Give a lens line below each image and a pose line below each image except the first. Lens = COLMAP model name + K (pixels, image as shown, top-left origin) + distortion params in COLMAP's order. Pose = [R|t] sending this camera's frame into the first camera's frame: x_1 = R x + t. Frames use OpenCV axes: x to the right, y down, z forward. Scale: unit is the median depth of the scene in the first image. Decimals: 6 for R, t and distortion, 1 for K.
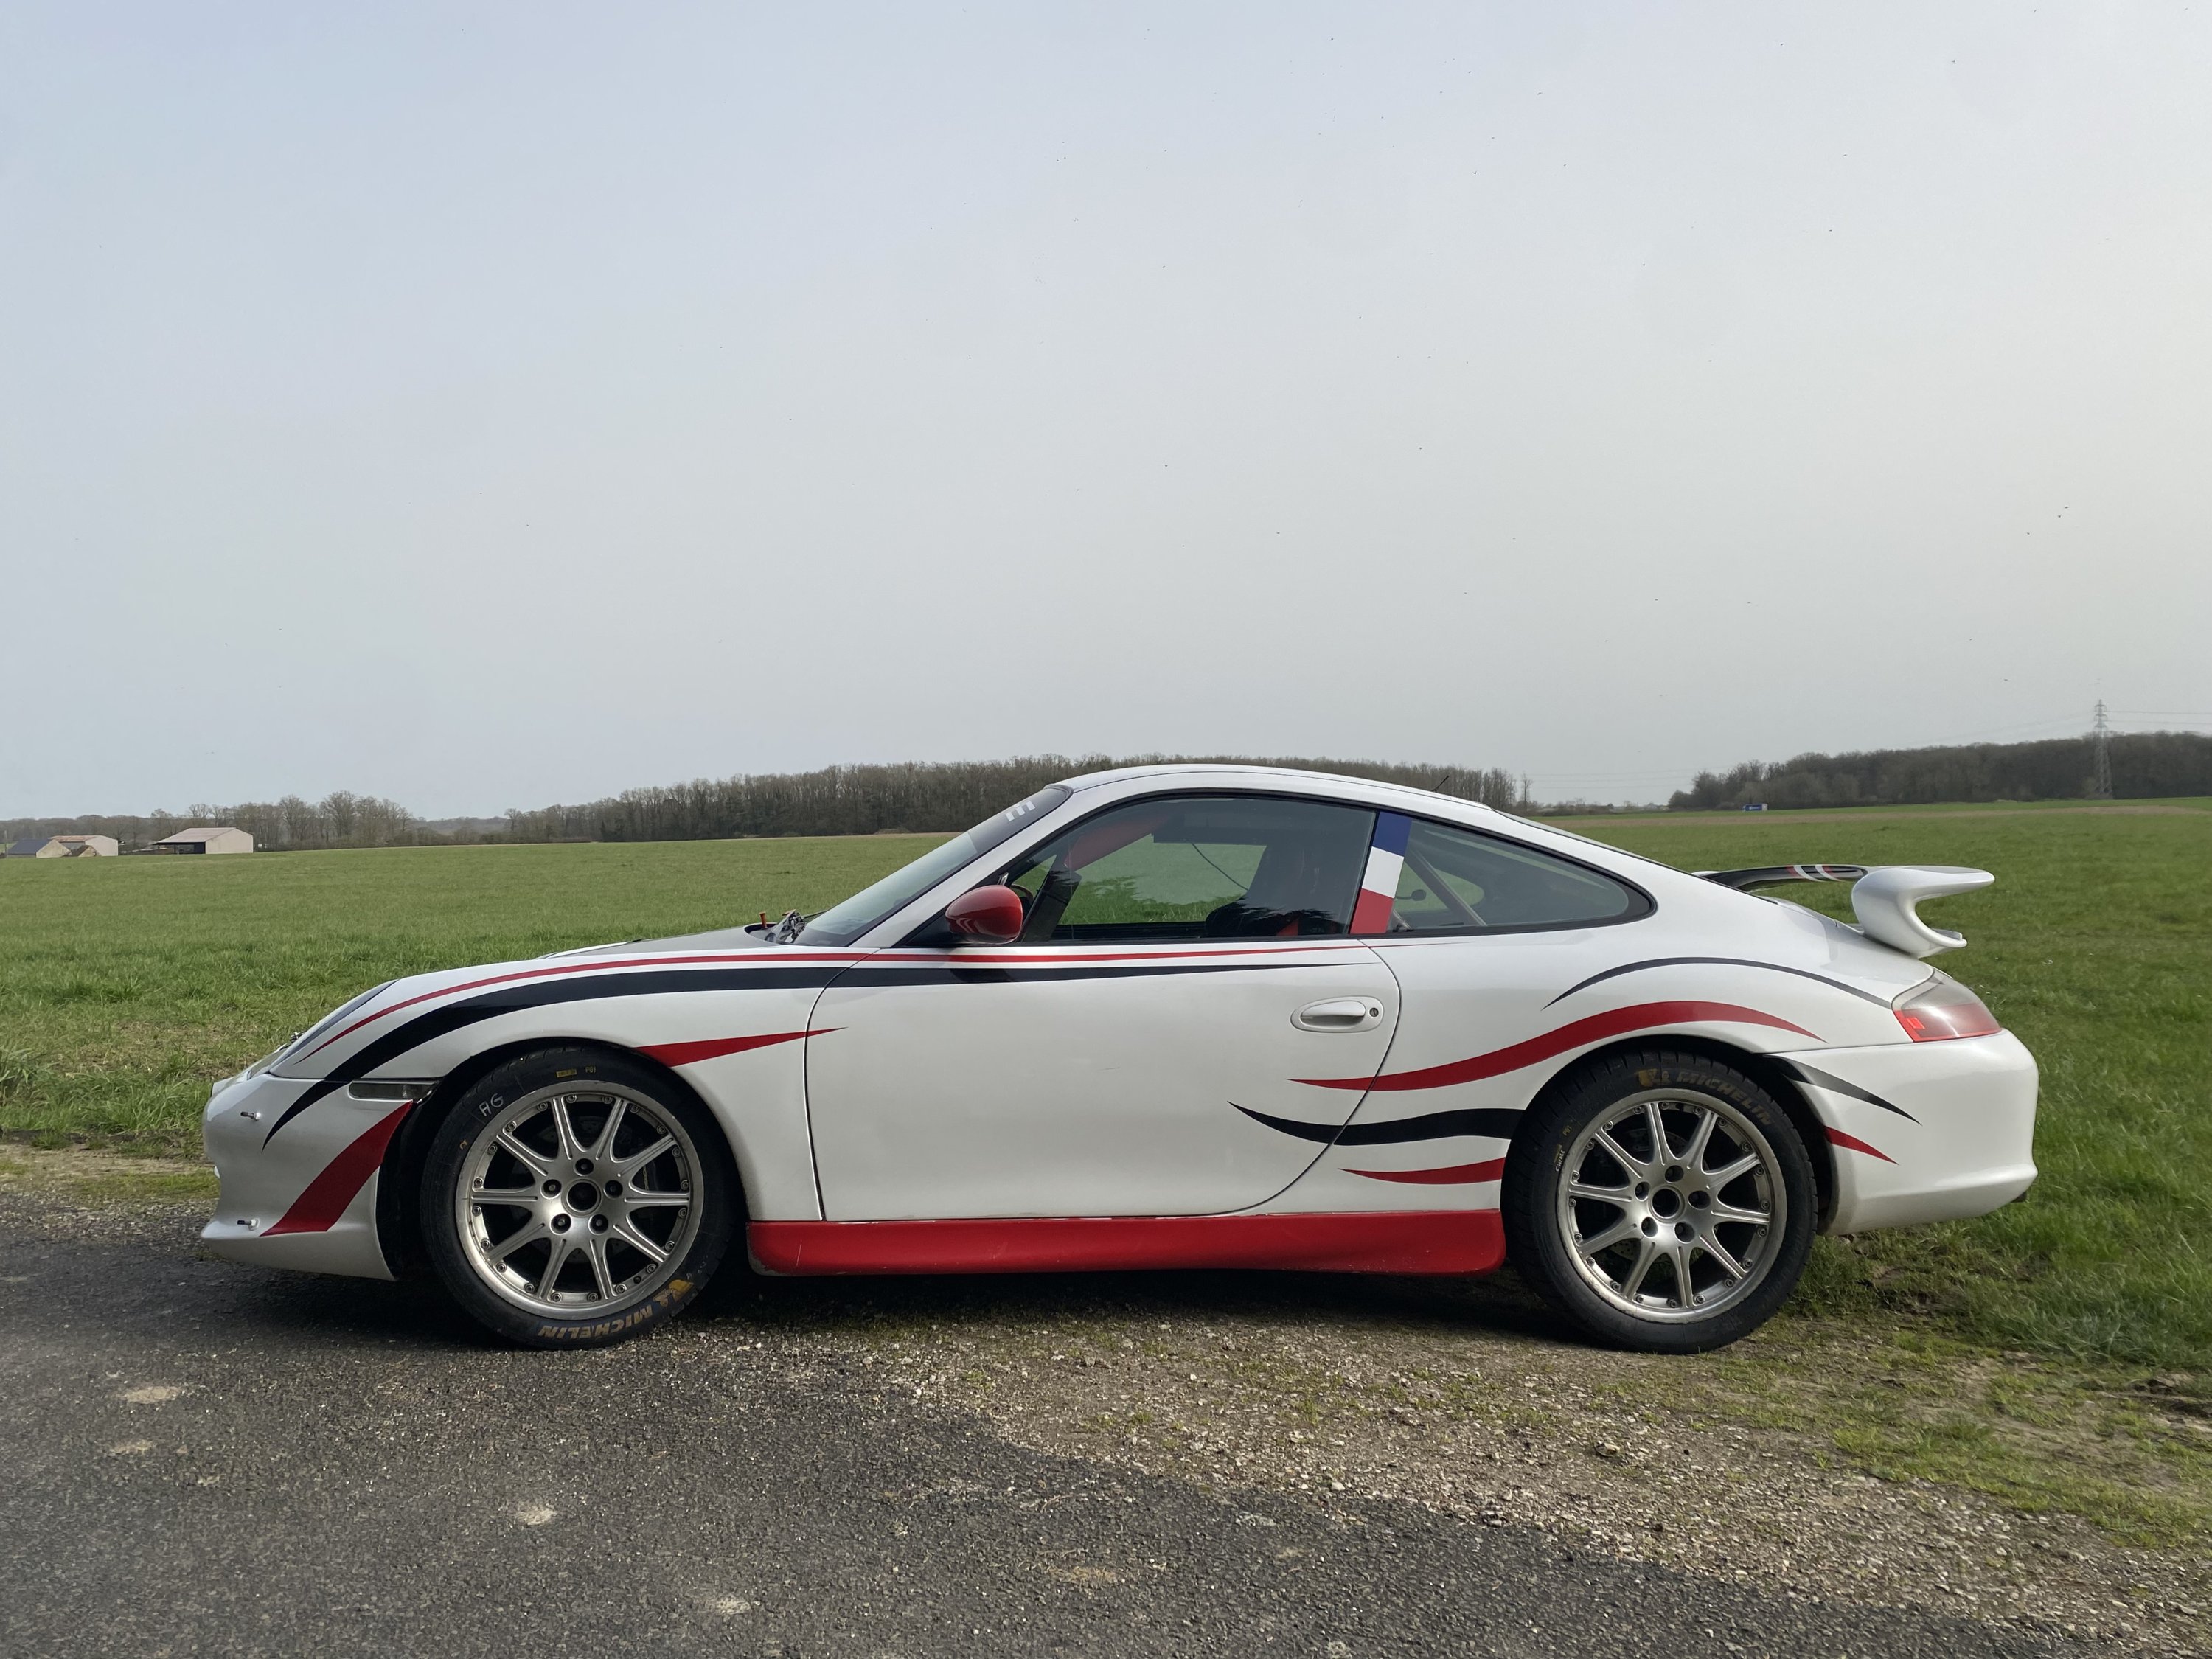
lens RADIAL K [[1680.9, 0, 1106.0], [0, 1680.9, 829.5], [0, 0, 1]] dist [0.042394, -0.049774]
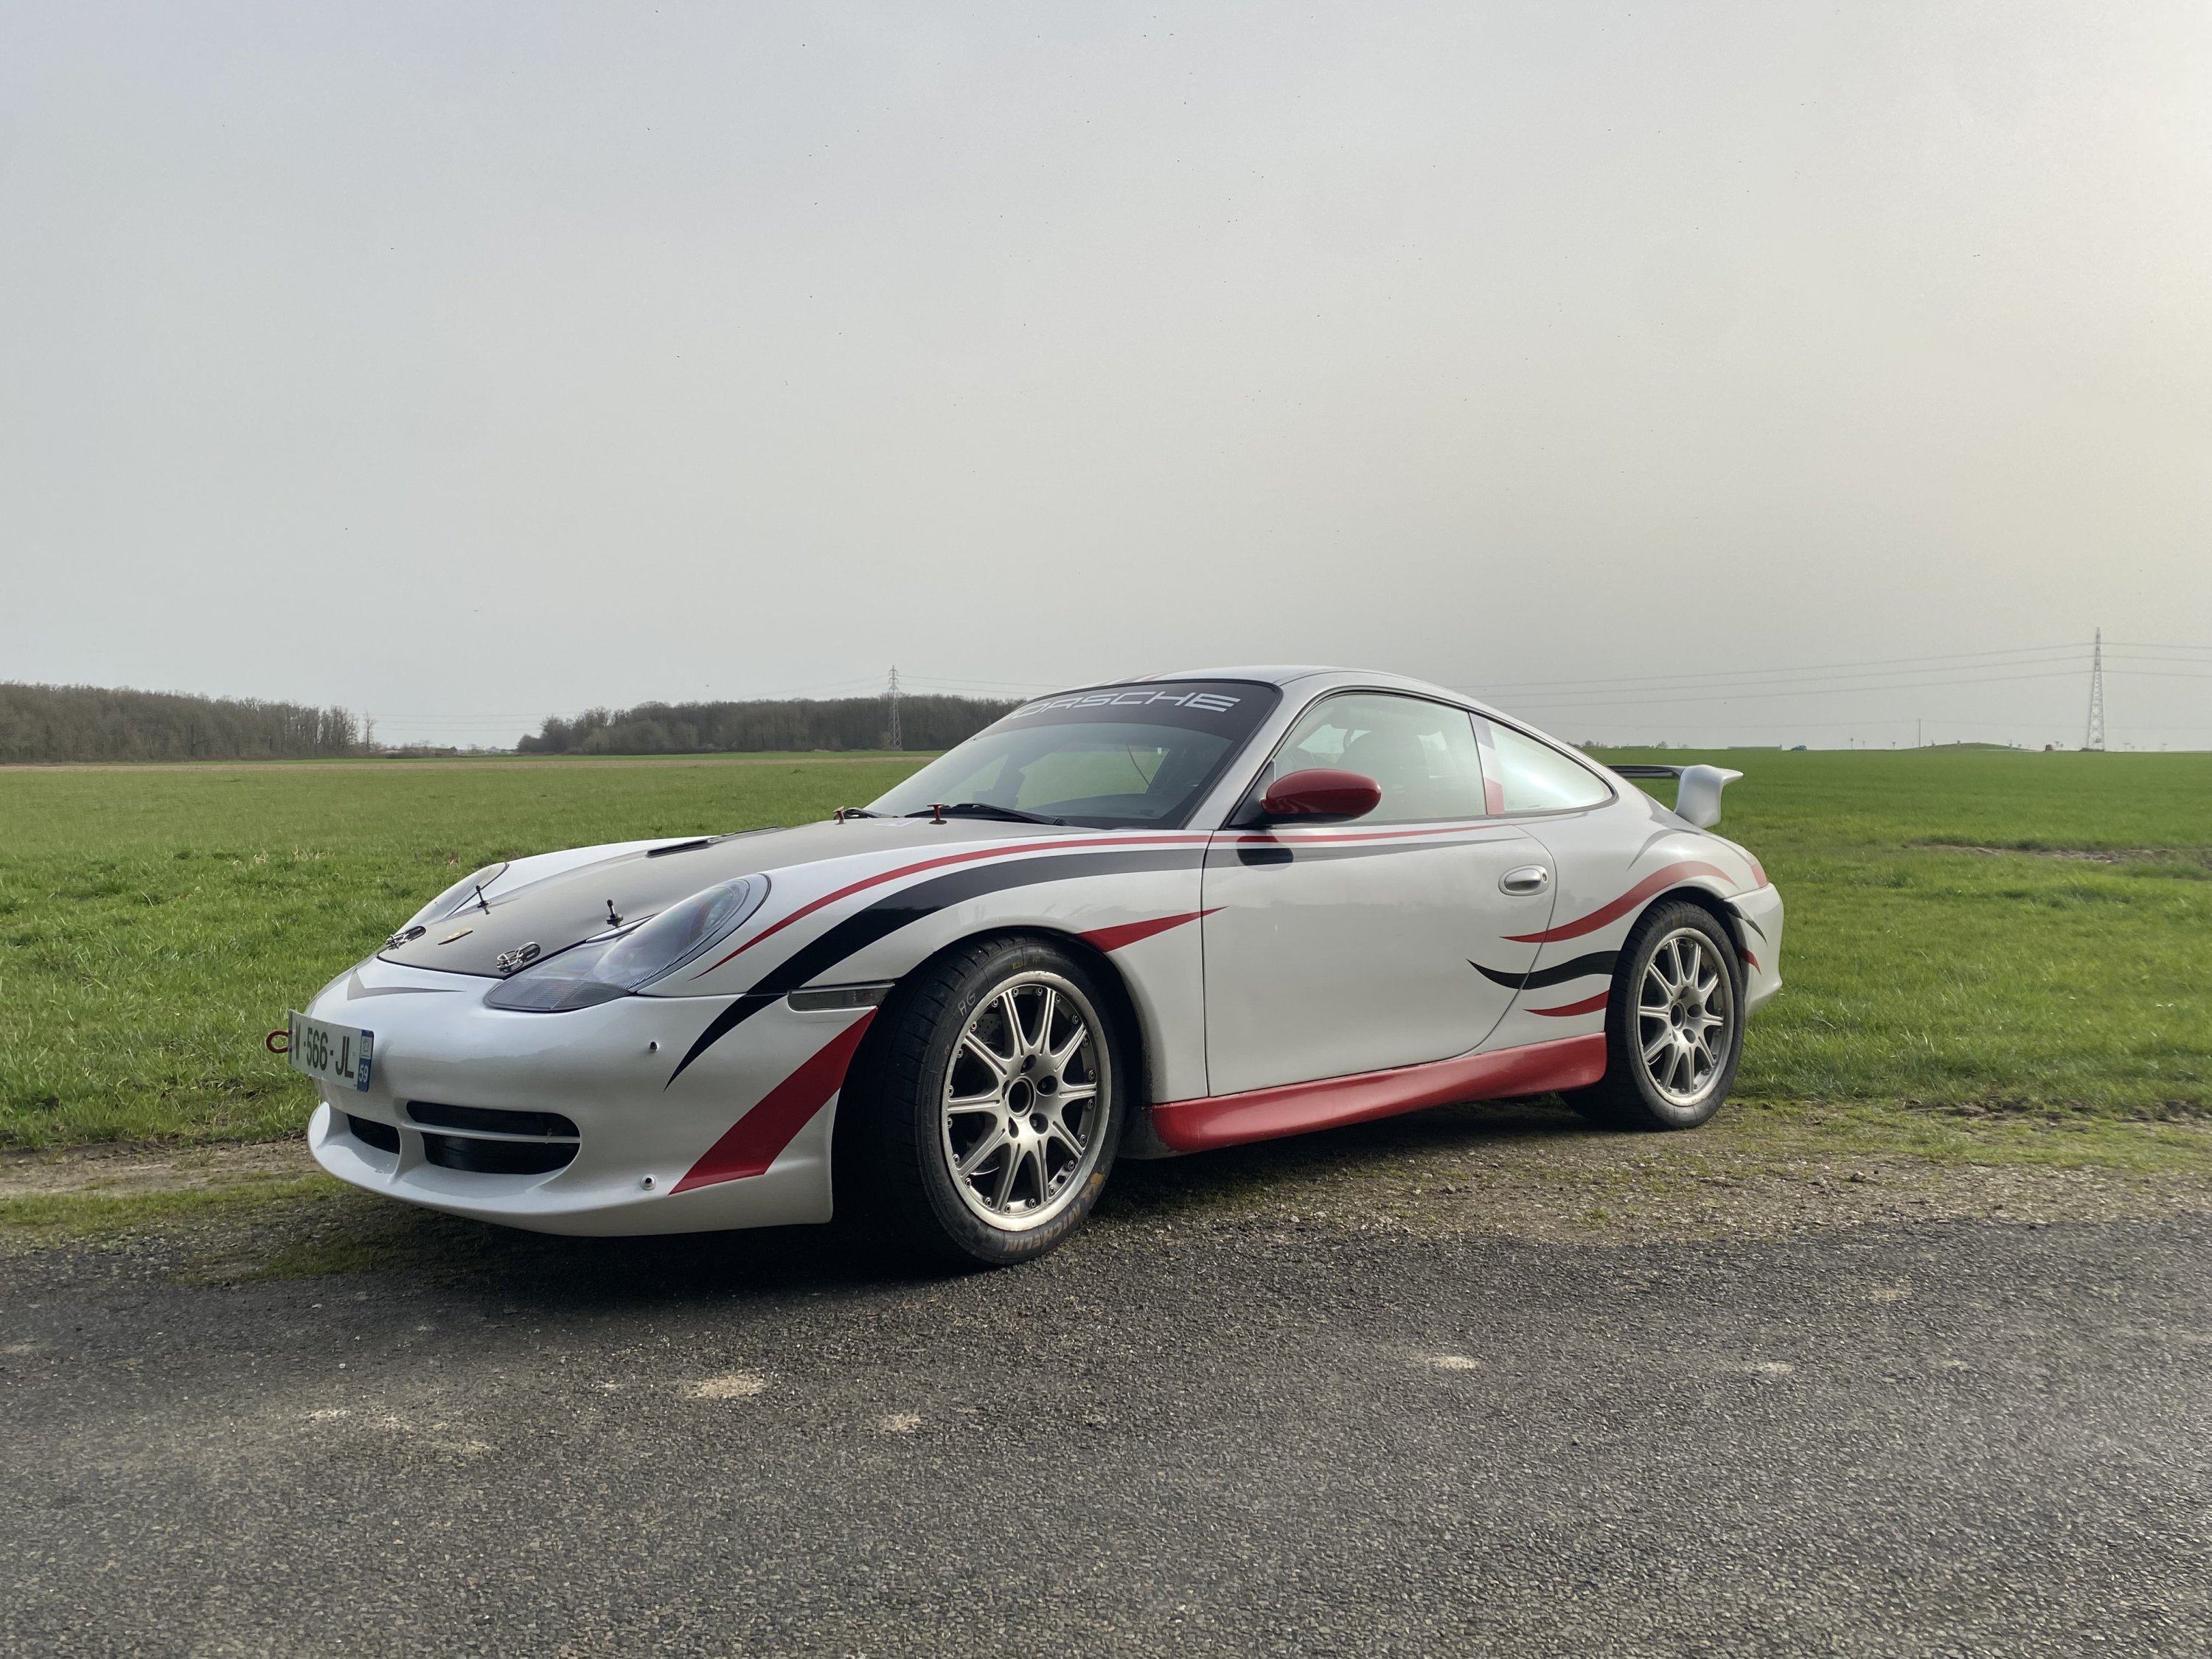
lens RADIAL K [[1680.9, 0, 1106.0], [0, 1680.9, 829.5], [0, 0, 1]] dist [0.042394, -0.049774]
pose [[0.792430, -0.011230, 0.609859, -0.820540], [-0.008904, 0.999511, 0.029975, 0.041895], [-0.609897, -0.029184, 0.791943, 0.242211]]
